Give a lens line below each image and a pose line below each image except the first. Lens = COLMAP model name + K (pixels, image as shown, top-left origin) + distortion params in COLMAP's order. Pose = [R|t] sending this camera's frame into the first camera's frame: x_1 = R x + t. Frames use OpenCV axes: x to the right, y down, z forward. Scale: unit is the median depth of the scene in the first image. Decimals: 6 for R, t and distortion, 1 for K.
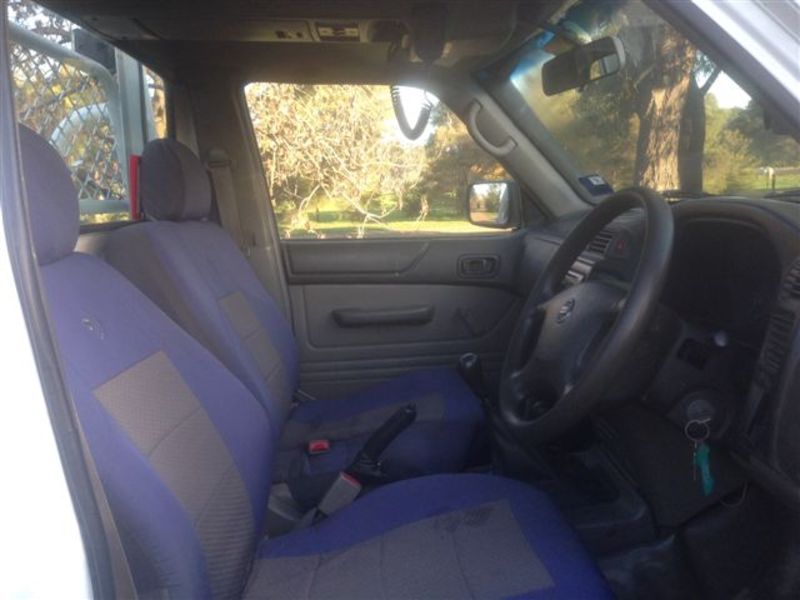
lens RADIAL K [[744.8, 0, 400.0], [0, 744.8, 300.0], [0, 0, 1]] dist [0.061525, 0.003004]
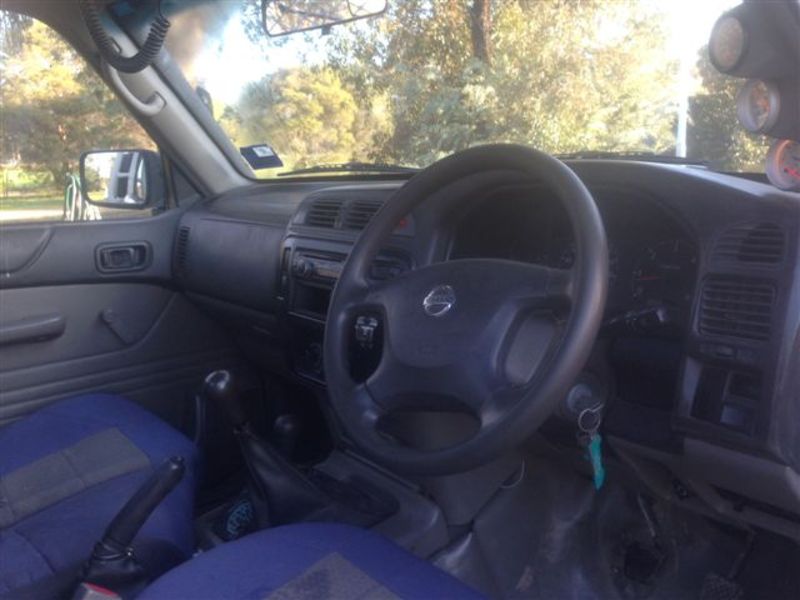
lens RADIAL K [[744.8, 0, 400.0], [0, 744.8, 300.0], [0, 0, 1]] dist [0.061525, 0.003004]
pose [[0.794446, -0.093621, 0.600076, -0.144202], [0.081959, 0.995536, 0.046812, -0.013712], [-0.601780, 0.011992, 0.798572, 0.196246]]
